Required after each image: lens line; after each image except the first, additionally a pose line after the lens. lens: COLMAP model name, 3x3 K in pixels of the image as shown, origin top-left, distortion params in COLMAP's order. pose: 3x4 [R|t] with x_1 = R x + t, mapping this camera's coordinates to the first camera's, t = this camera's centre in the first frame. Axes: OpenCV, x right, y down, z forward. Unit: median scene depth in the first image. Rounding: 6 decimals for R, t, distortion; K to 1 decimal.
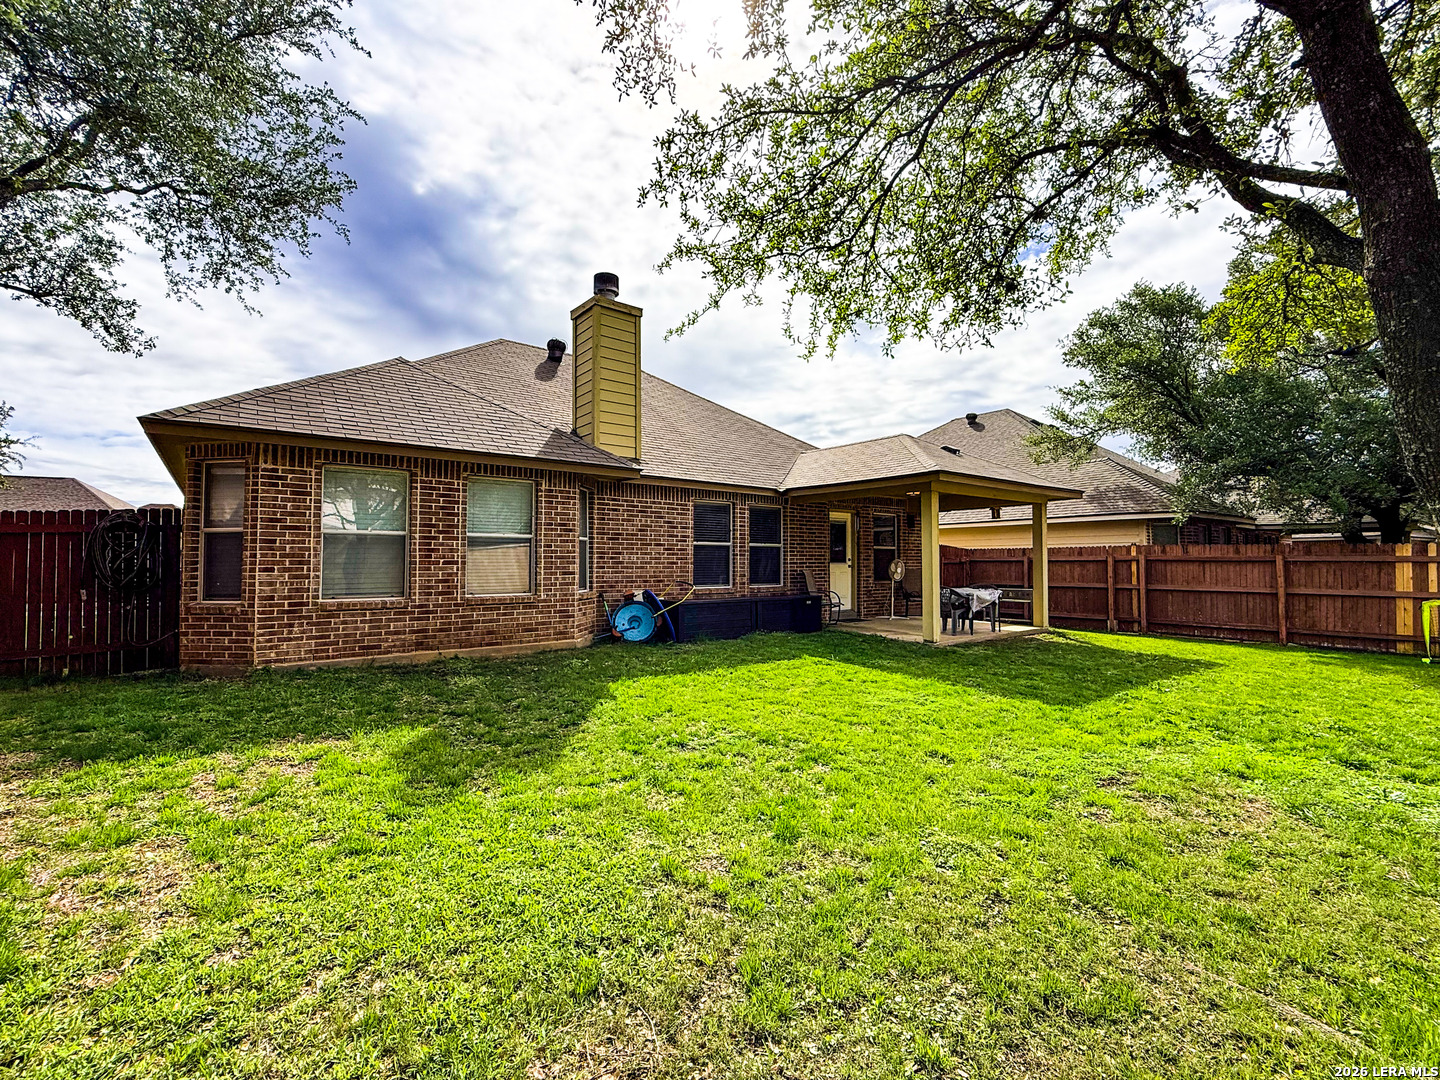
lens RADIAL K [[636.2, 0, 709.5], [0, 636.2, 546.5], [0, 0, 1]] dist [-0.001731, -0.000737]
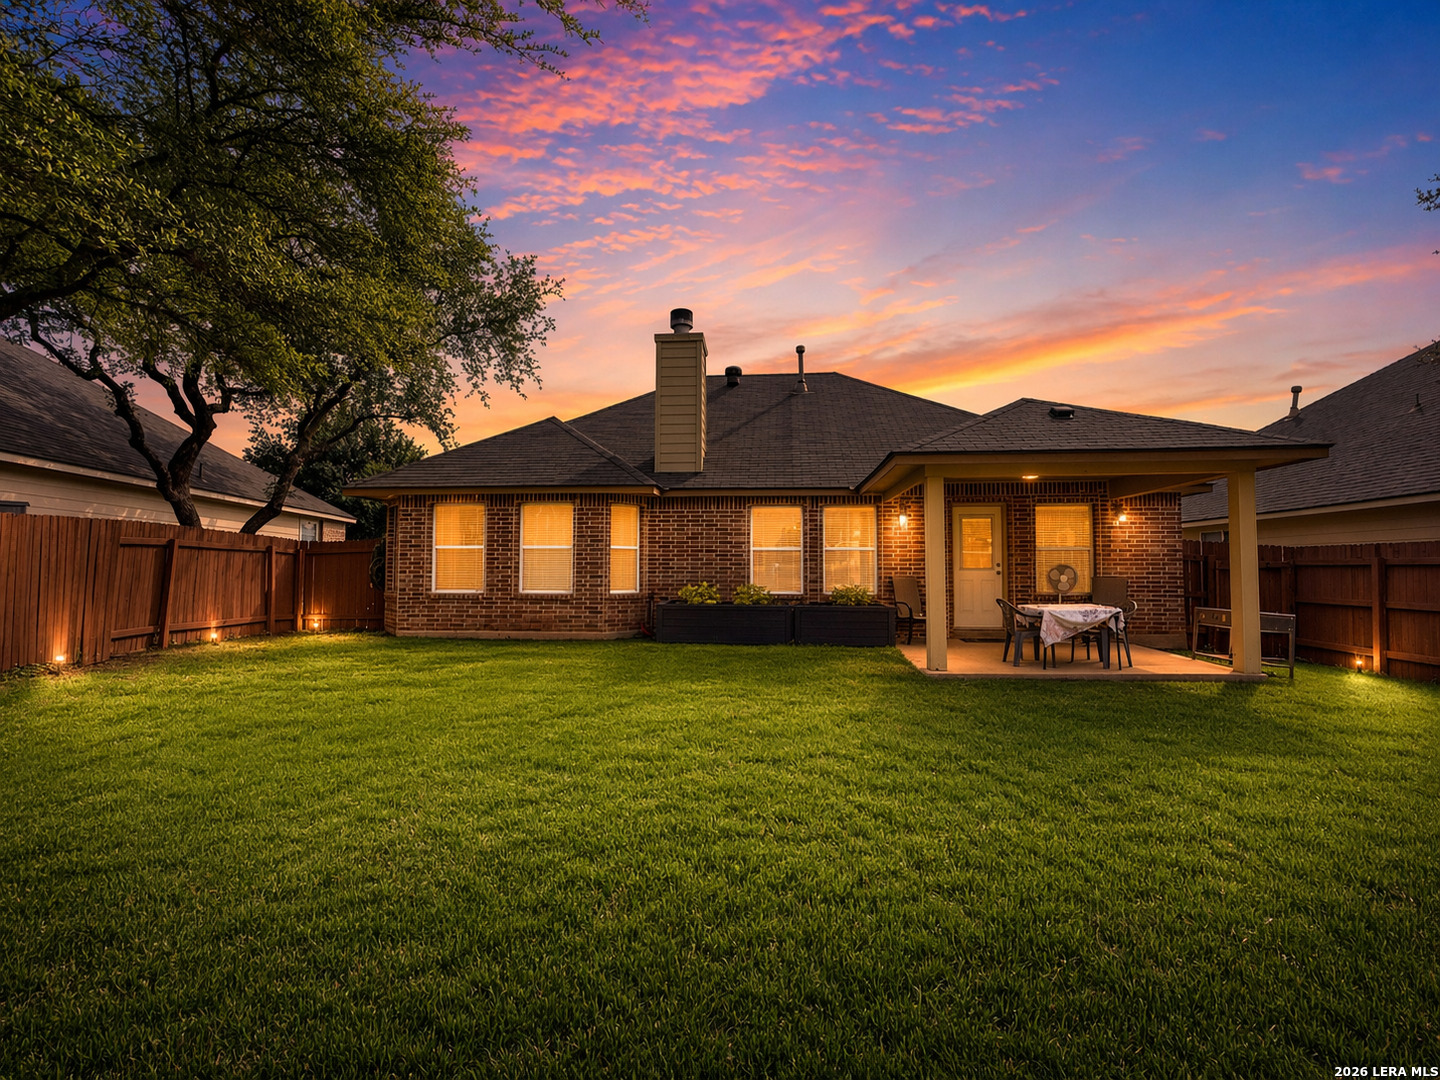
lens RADIAL K [[636.2, 0, 717.5], [0, 636.2, 540.1], [0, 0, 1]] dist [-0.001731, -0.000737]
pose [[0.738758, -0.028631, -0.673363, 0.780459], [0.016421, 0.999565, -0.024486, 0.006170], [0.673771, 0.007032, 0.738907, 0.265528]]
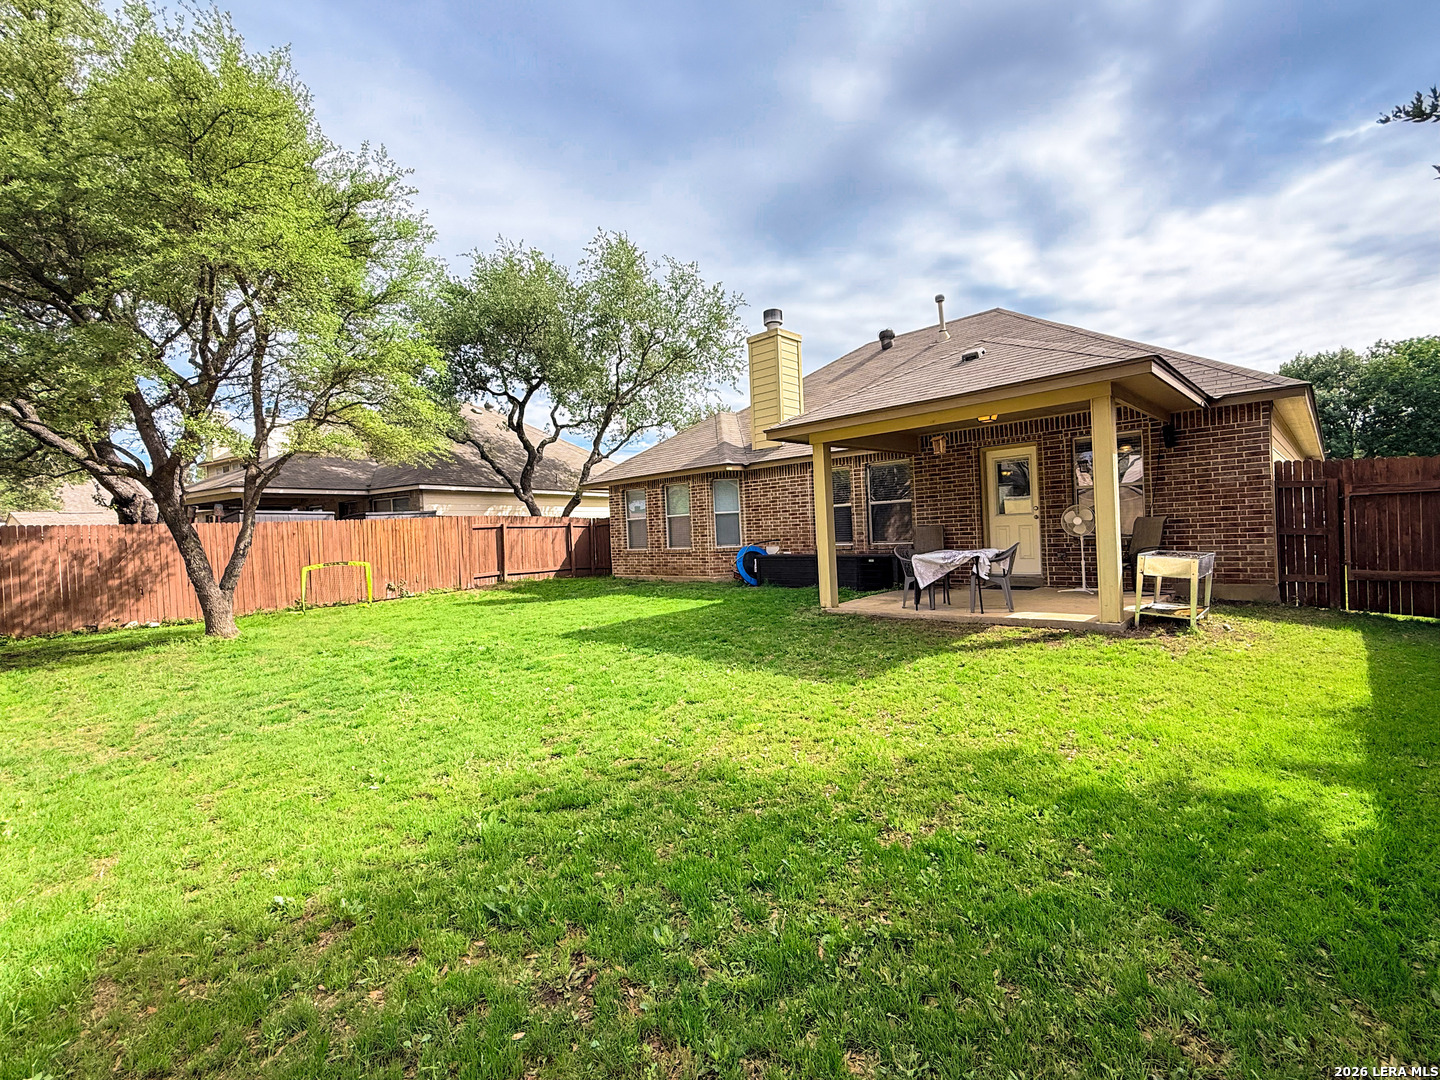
lens RADIAL K [[636.2, 0, 716.7], [0, 636.2, 543.1], [0, 0, 1]] dist [-0.001731, -0.000737]
pose [[0.149412, 0.008632, -0.988737, 1.417550], [0.071634, 0.997240, 0.019531, 0.031828], [0.986177, -0.073745, 0.148382, 0.804757]]
